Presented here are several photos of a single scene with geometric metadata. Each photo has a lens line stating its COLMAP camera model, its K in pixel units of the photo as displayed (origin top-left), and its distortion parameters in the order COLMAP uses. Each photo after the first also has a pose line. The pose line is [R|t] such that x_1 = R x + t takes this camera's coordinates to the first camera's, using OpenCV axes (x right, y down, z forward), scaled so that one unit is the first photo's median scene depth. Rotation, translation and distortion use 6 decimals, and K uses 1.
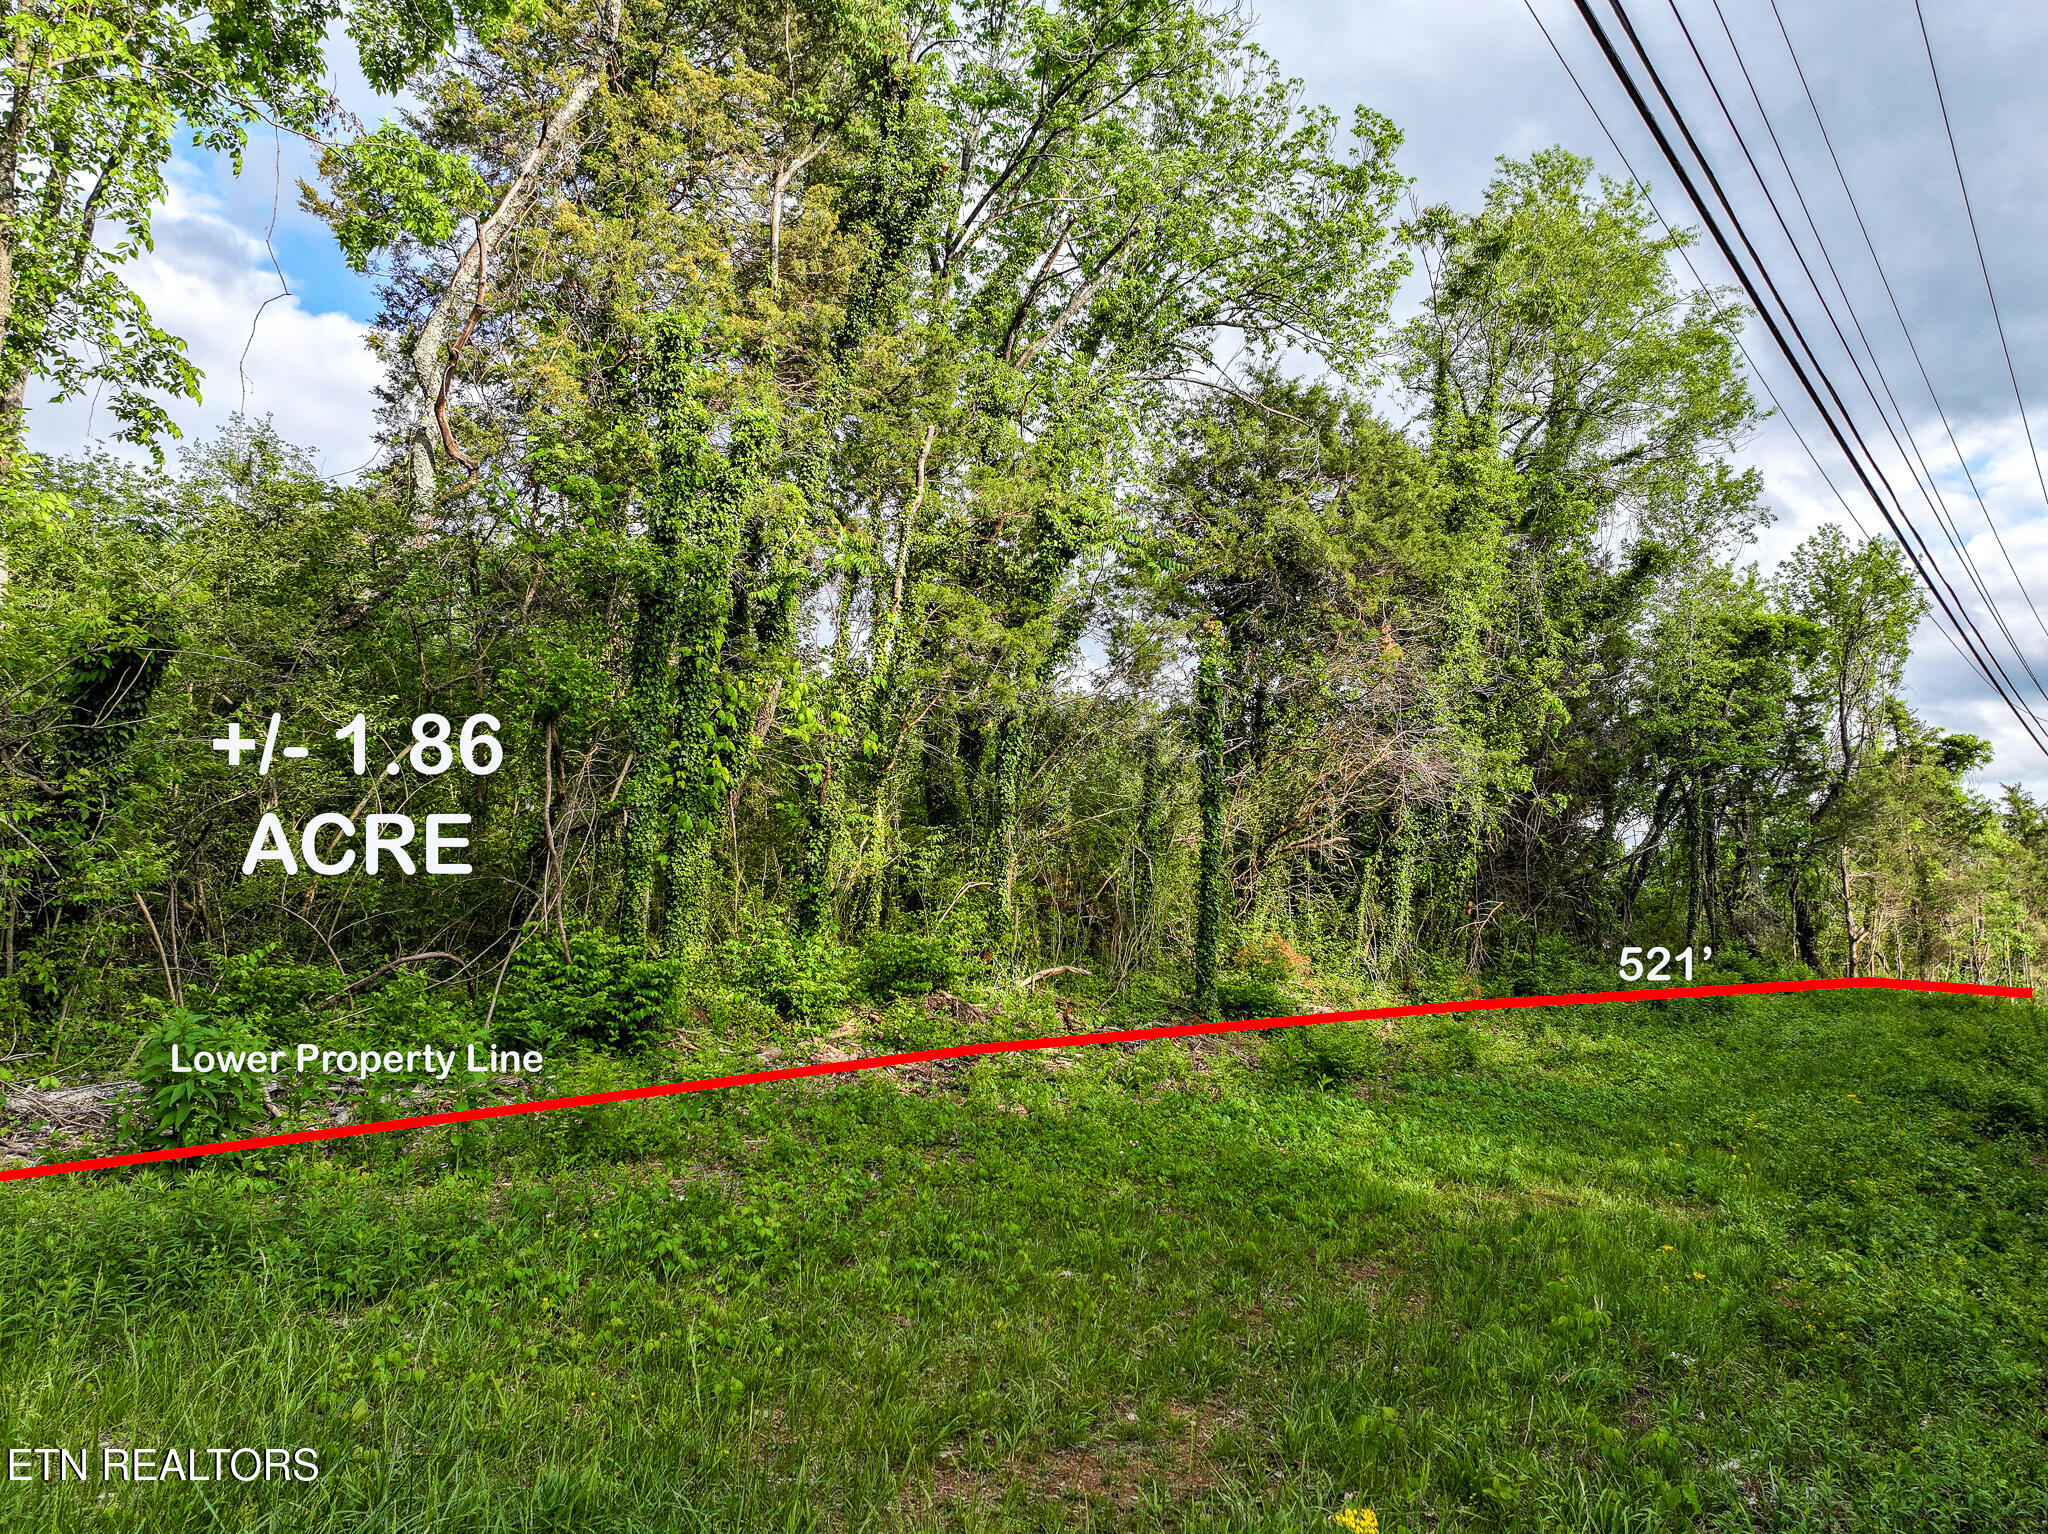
lens RADIAL K [[1452.5, 0, 1029.4], [0, 1452.5, 760.0], [0, 0, 1]] dist [0.012520, 0.009623]
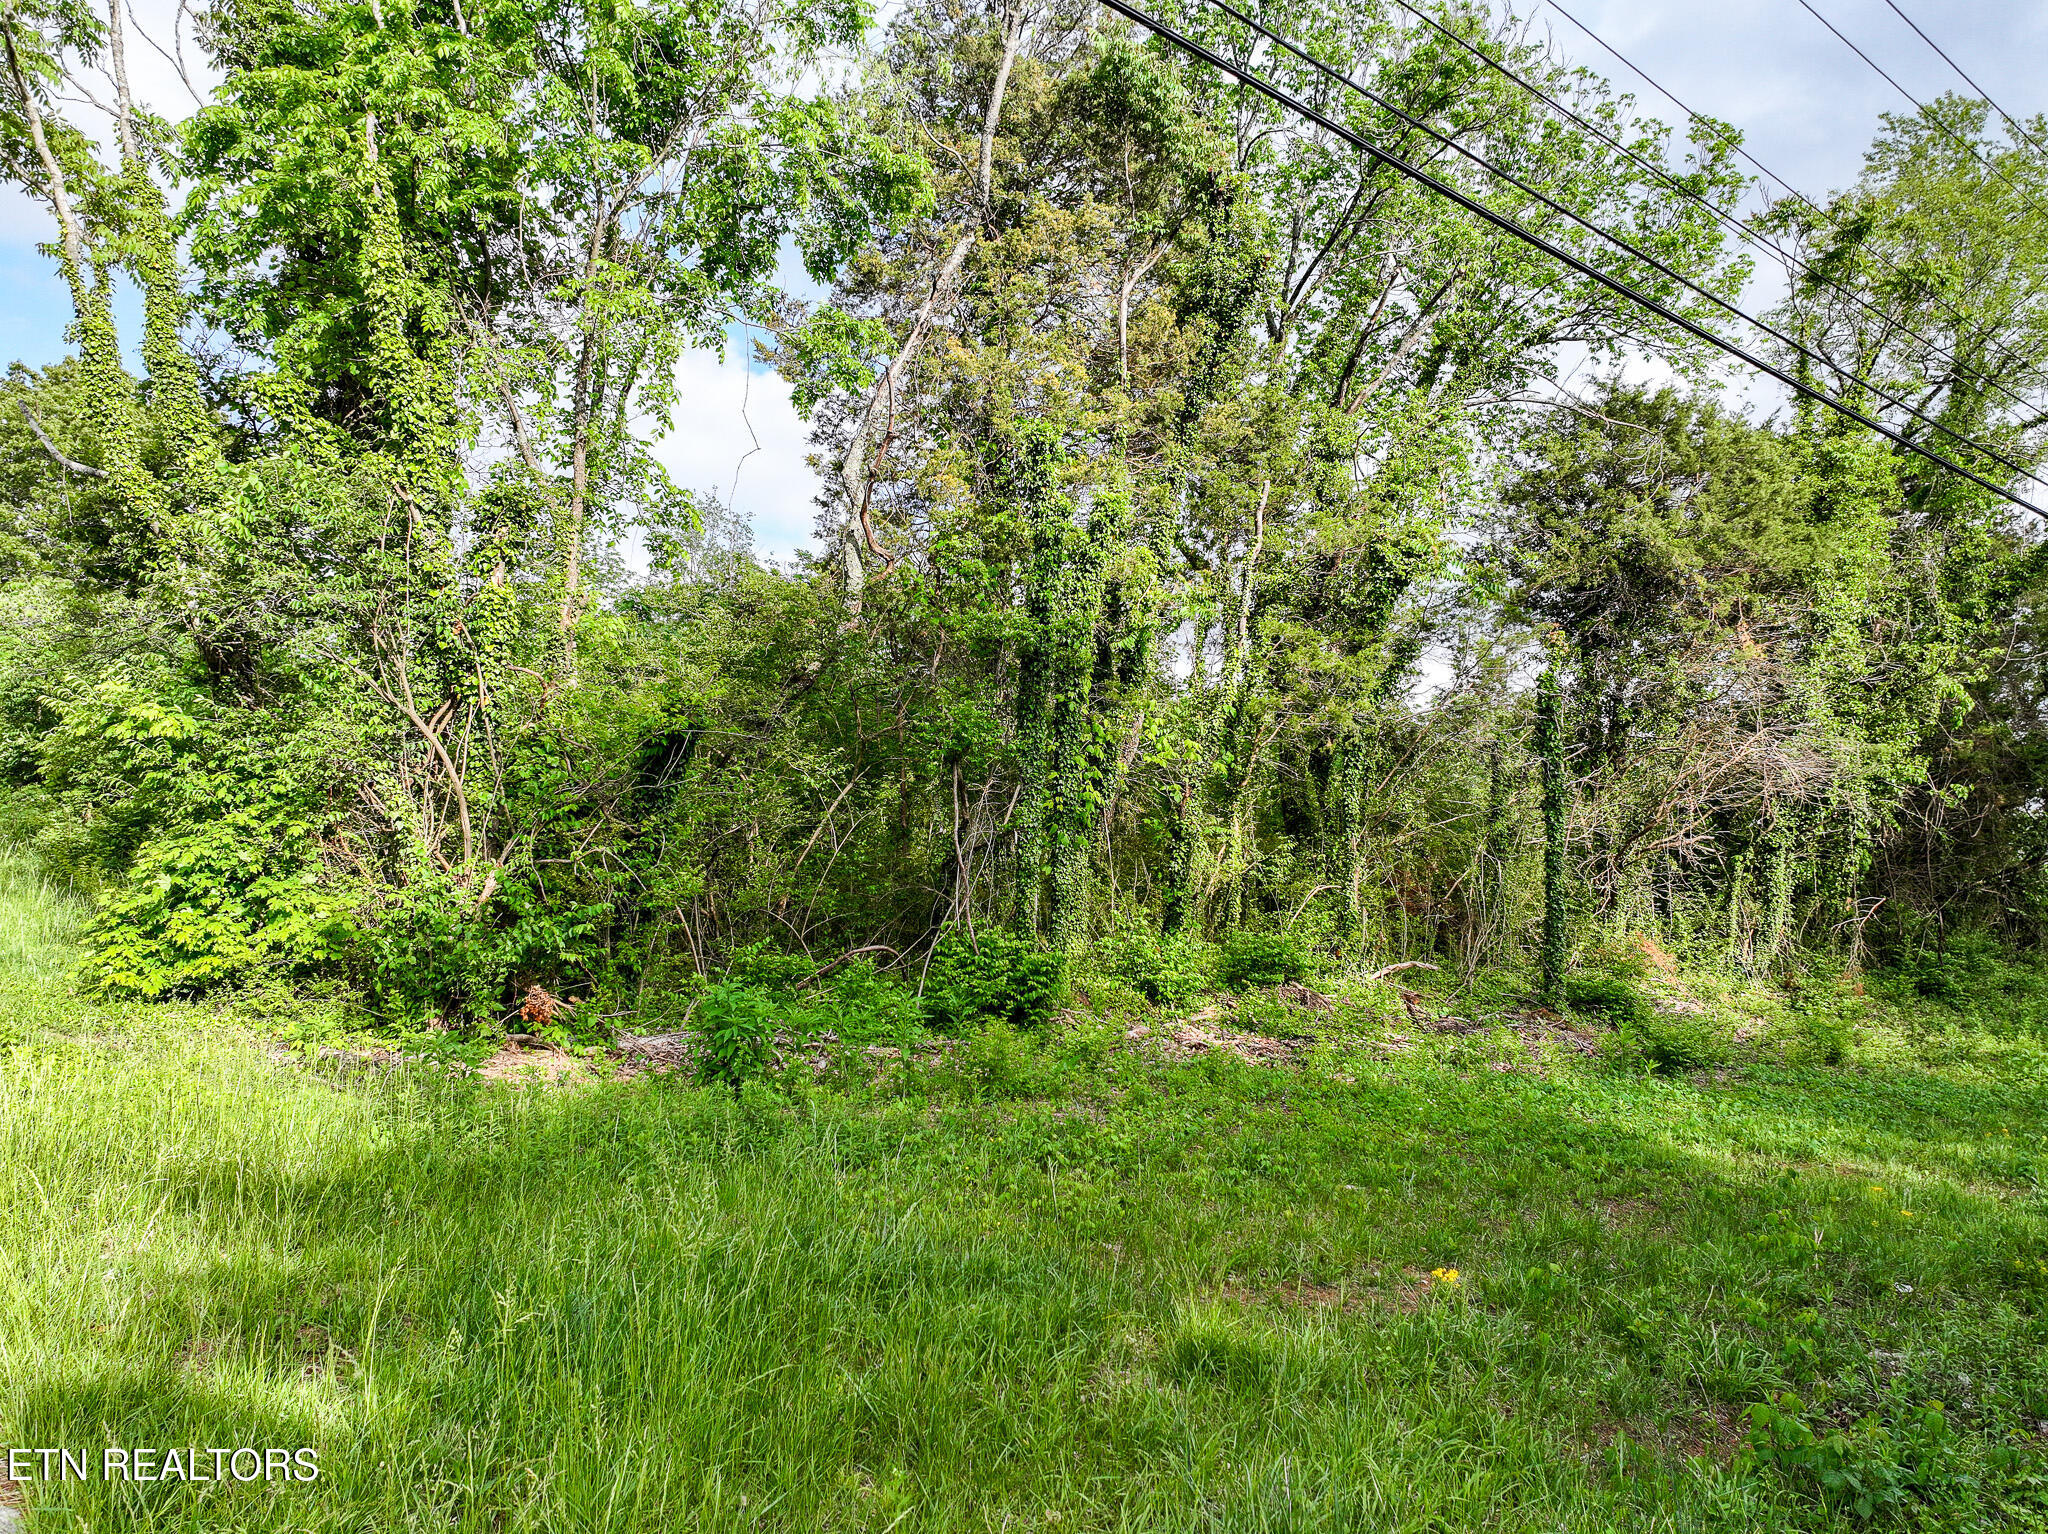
lens RADIAL K [[1452.5, 0, 1029.4], [0, 1452.5, 760.0], [0, 0, 1]] dist [0.012520, 0.009623]
pose [[0.963606, -0.037515, -0.264680, 0.044340], [0.036575, 0.999295, -0.008482, -0.010660], [0.264811, -0.001508, 0.964299, -0.133269]]
